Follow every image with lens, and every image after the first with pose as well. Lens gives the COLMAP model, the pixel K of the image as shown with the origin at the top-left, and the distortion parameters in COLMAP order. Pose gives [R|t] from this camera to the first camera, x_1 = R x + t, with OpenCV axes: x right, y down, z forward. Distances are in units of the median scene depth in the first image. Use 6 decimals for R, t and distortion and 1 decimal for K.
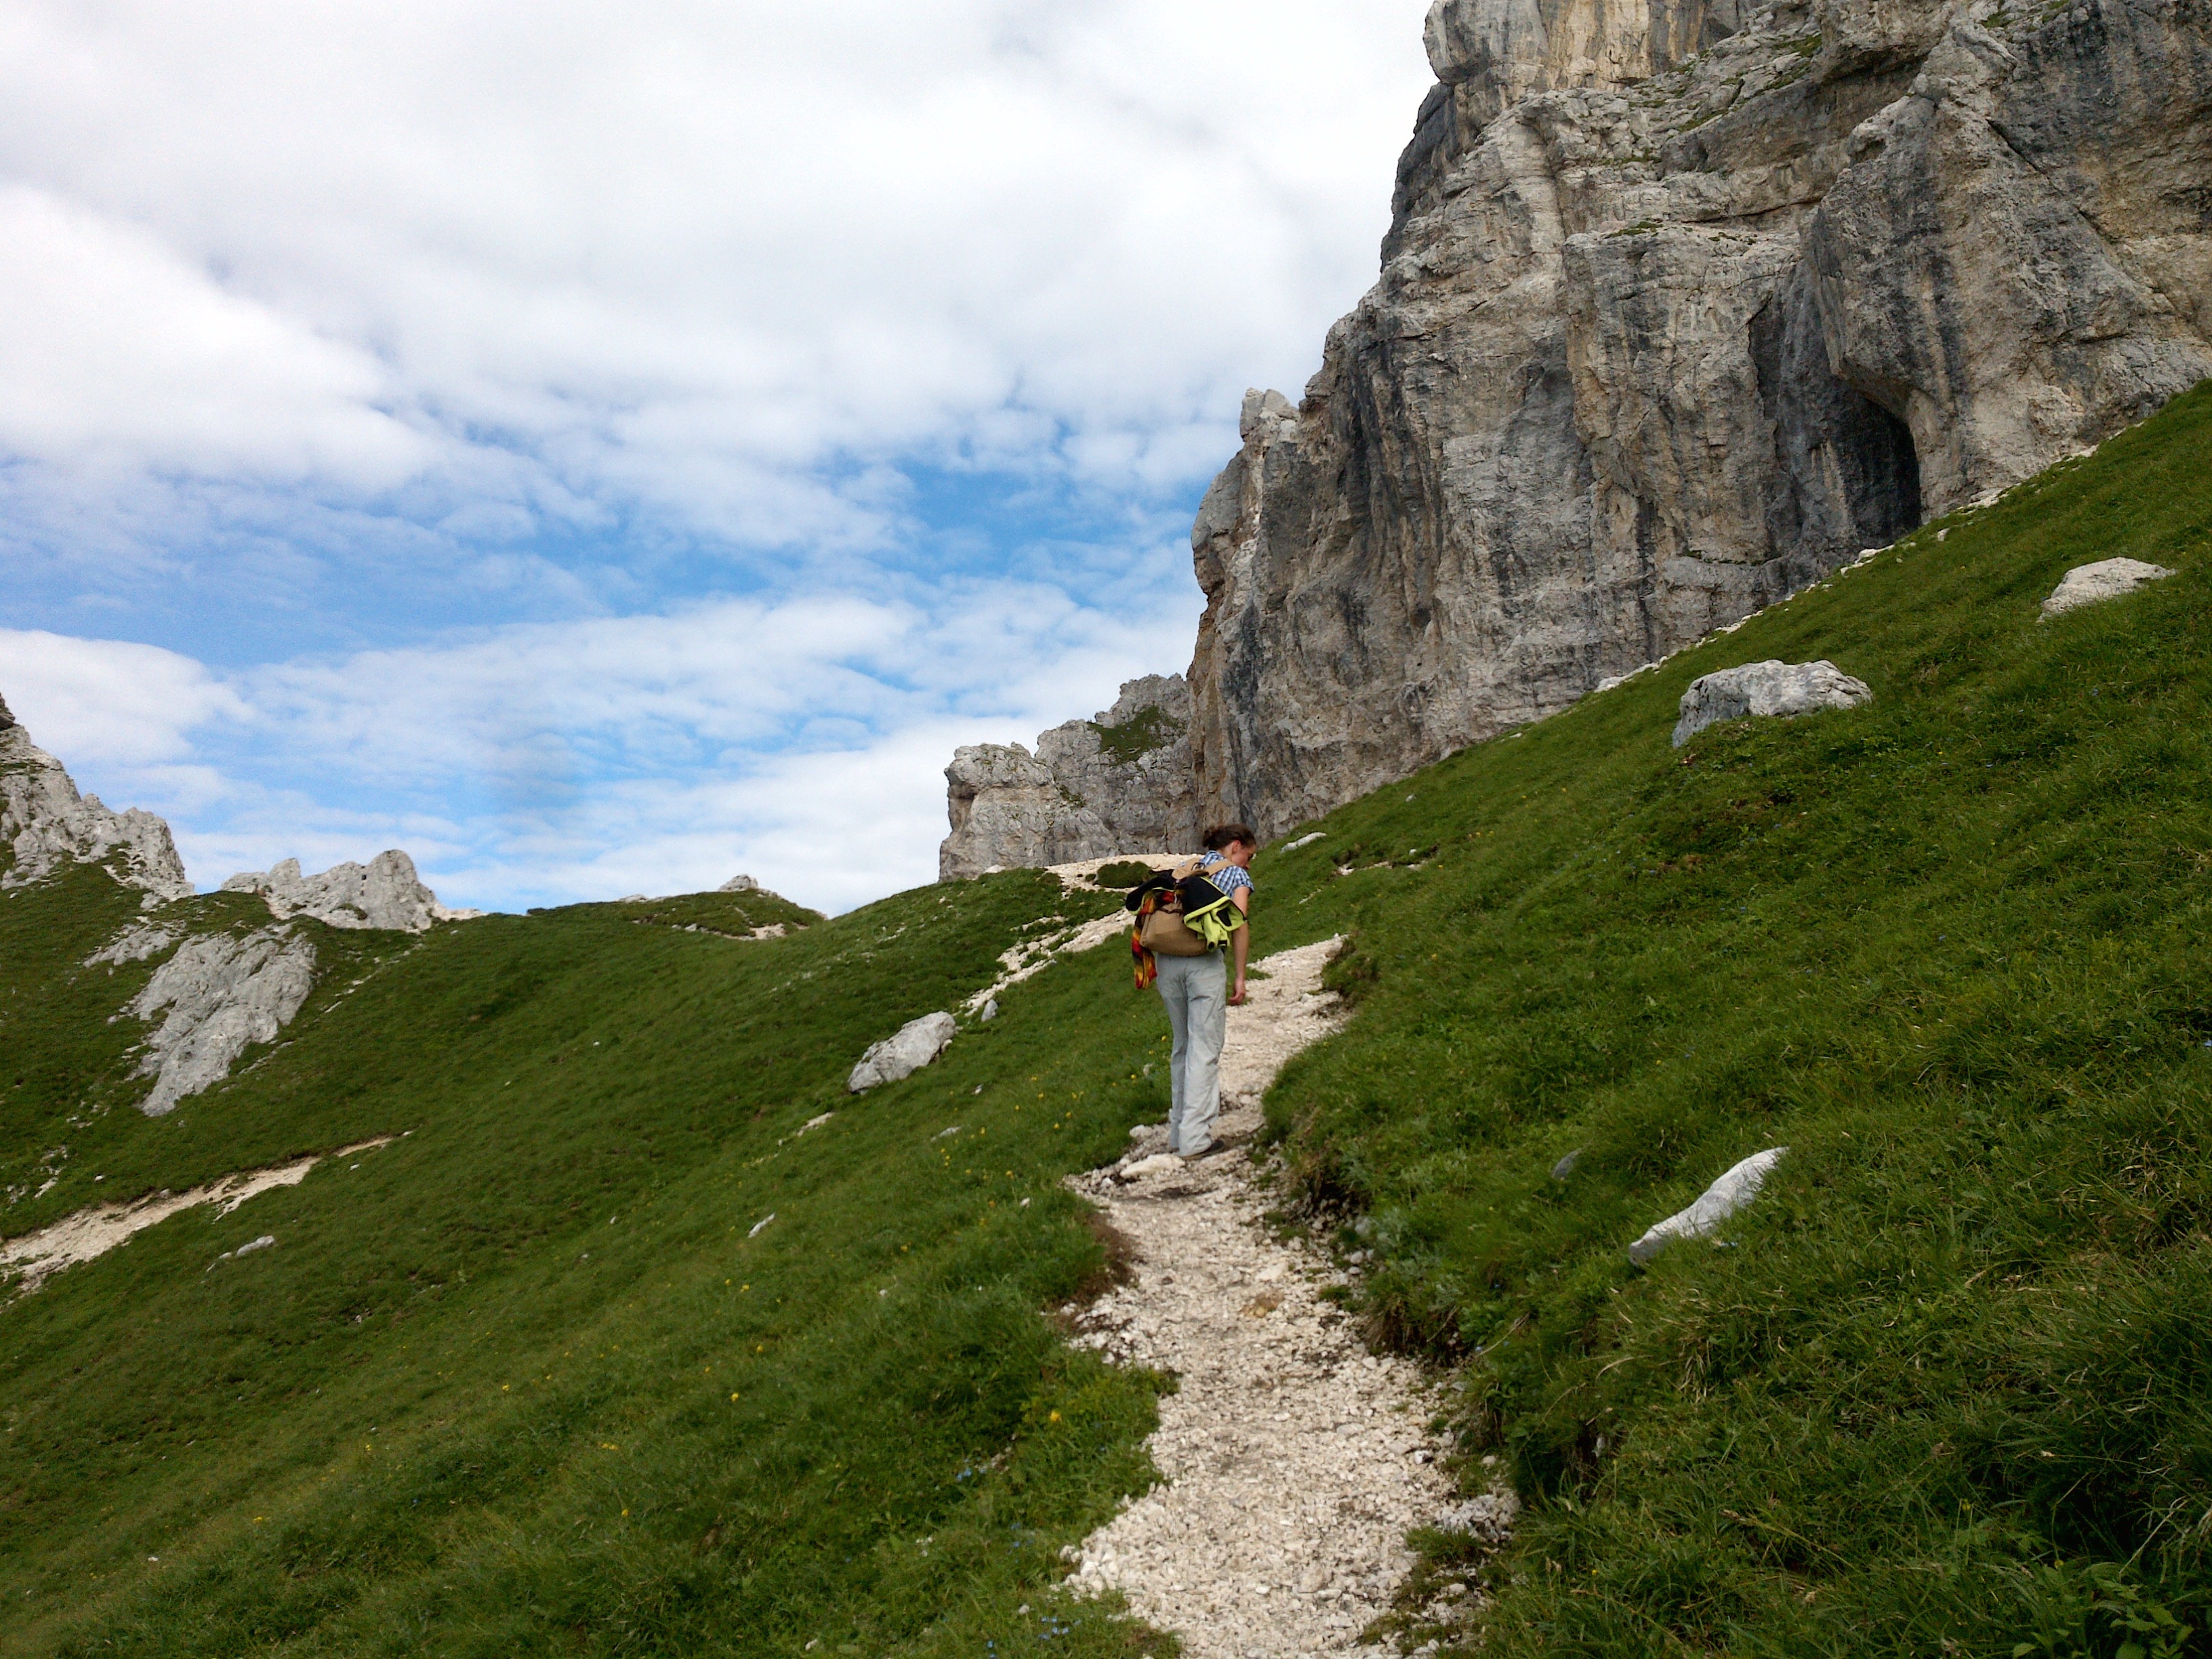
lens RADIAL K [[2021.1, 0, 1094.2], [0, 2021.1, 840.2], [0, 0, 1]] dist [0.101153, -0.157140]
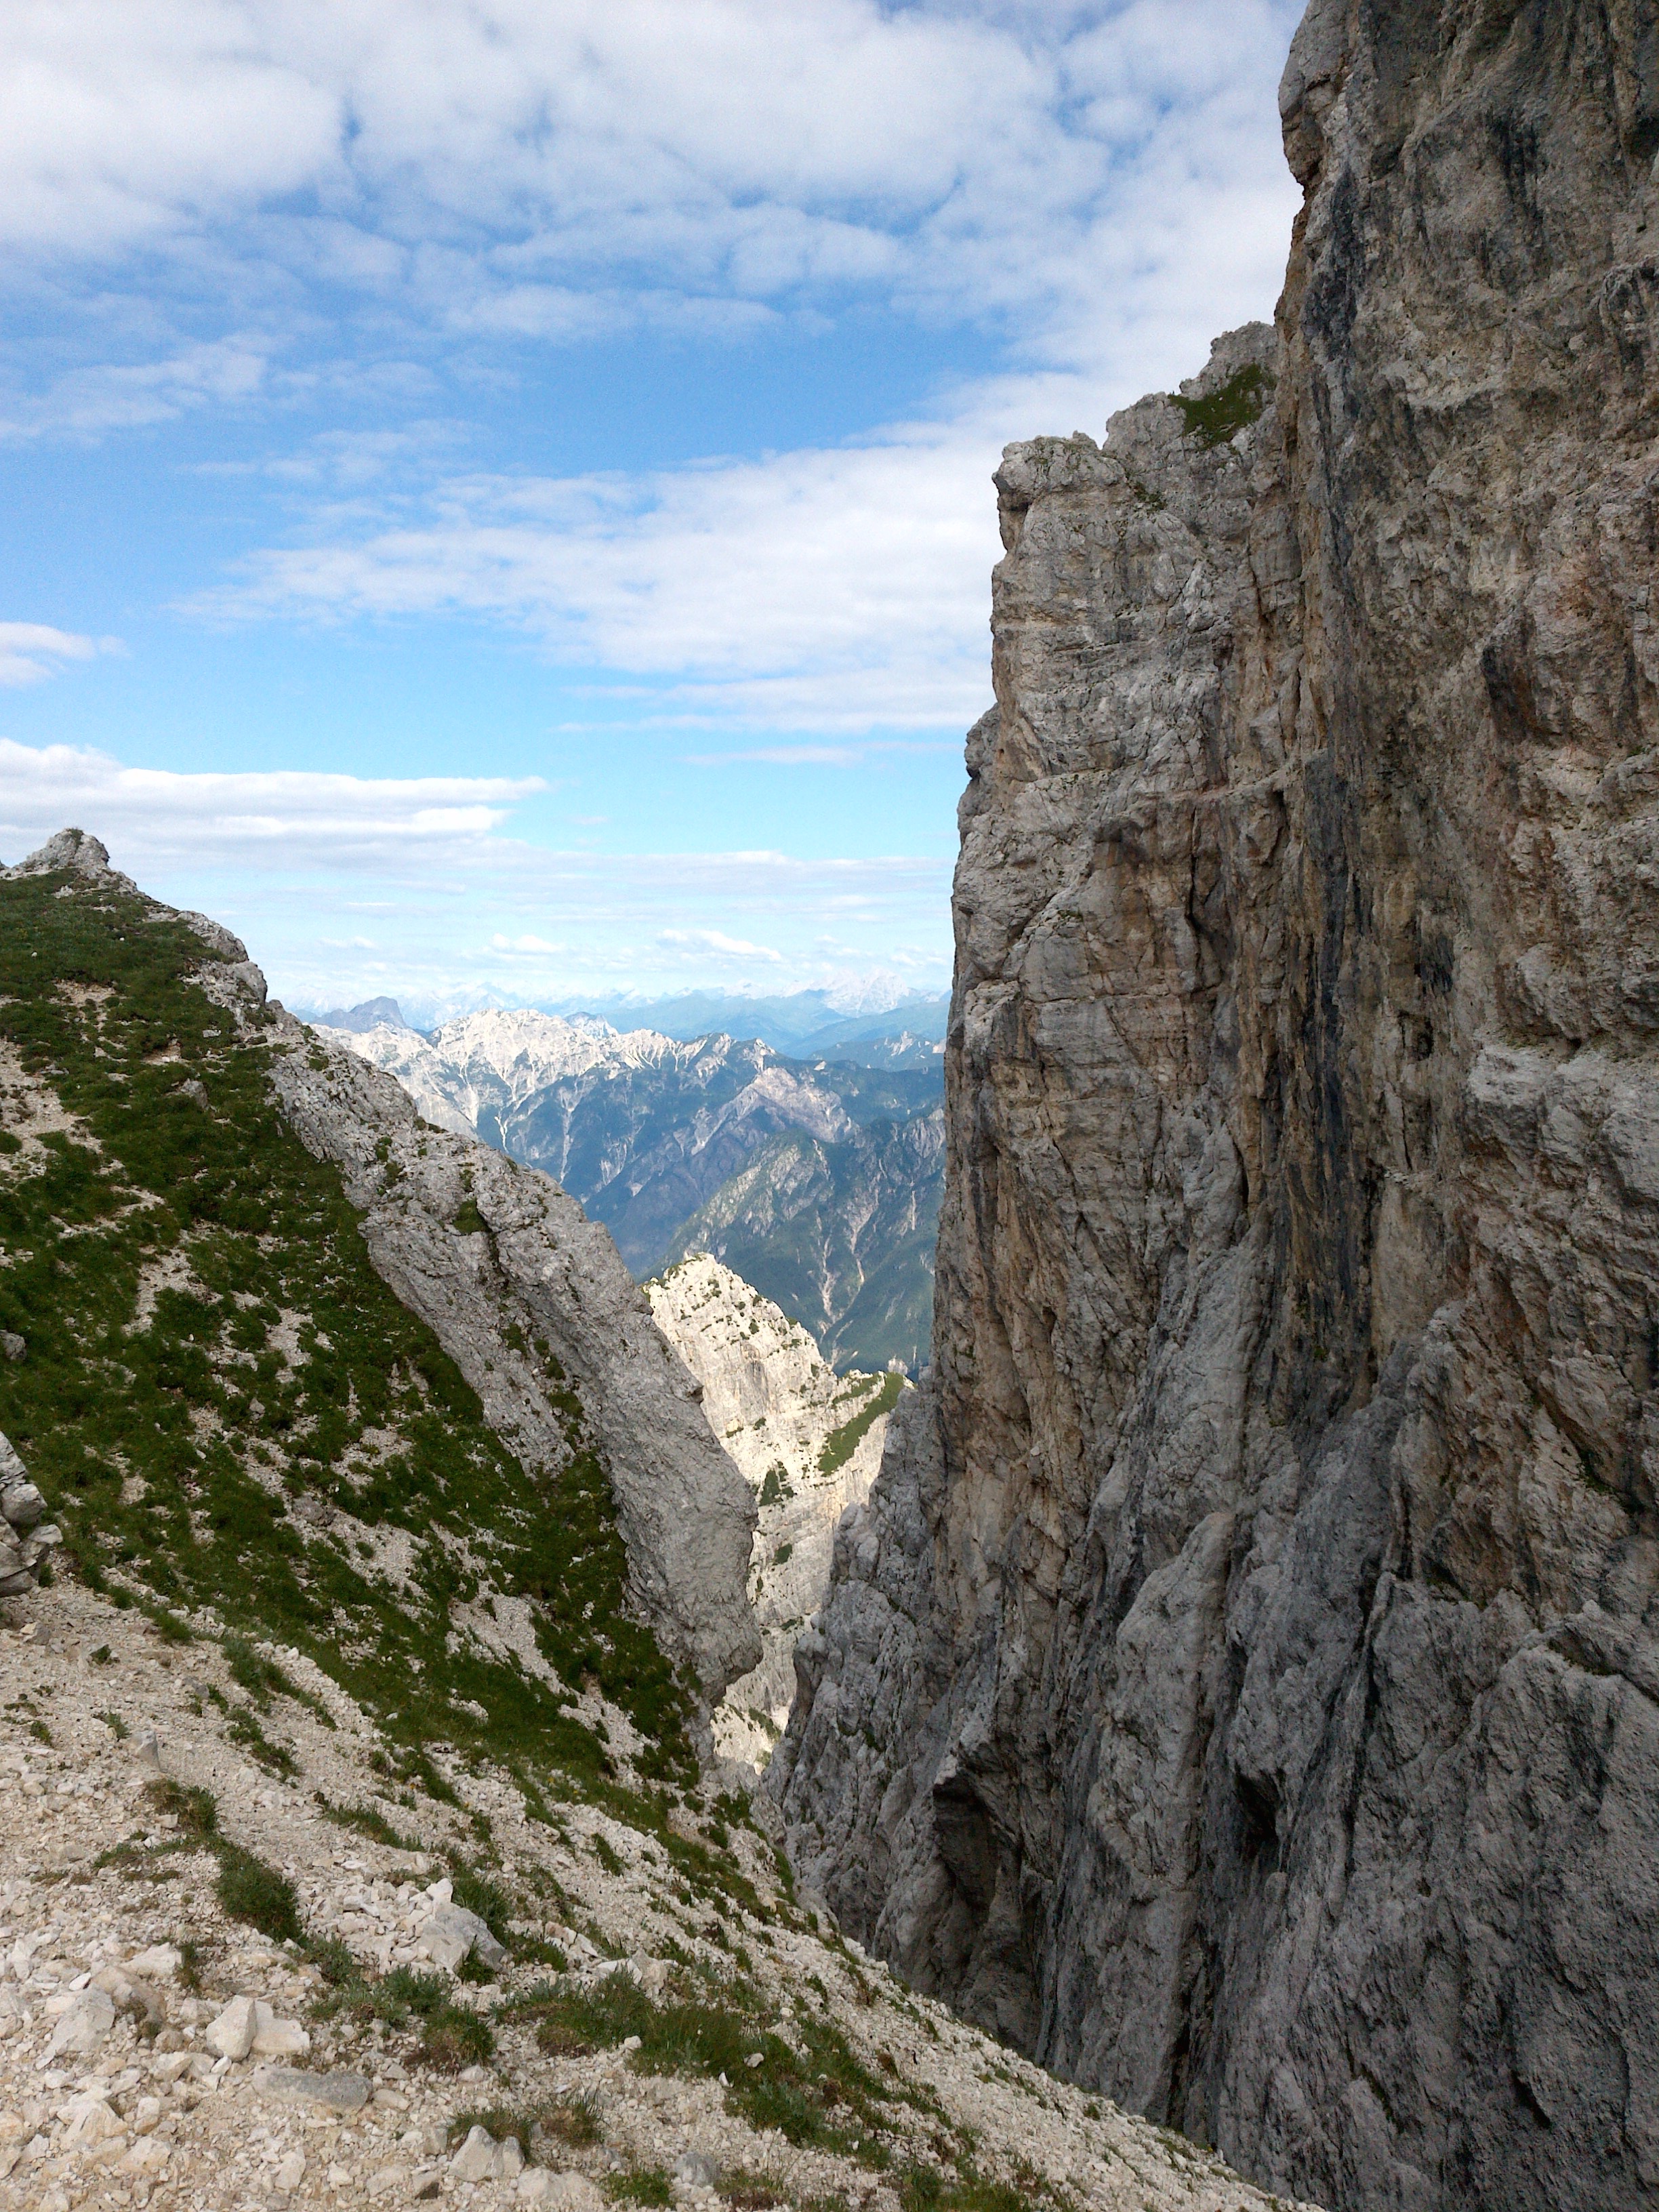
lens RADIAL K [[2021.1, 0, 778.5], [0, 2021.1, 1105.5], [0, 0, 1]] dist [0.101153, -0.157140]
pose [[0.975025, -0.020151, -0.221178, 0.042384], [0.077925, 0.963604, 0.255726, -0.015570], [0.207974, -0.266575, 0.941108, 0.304076]]
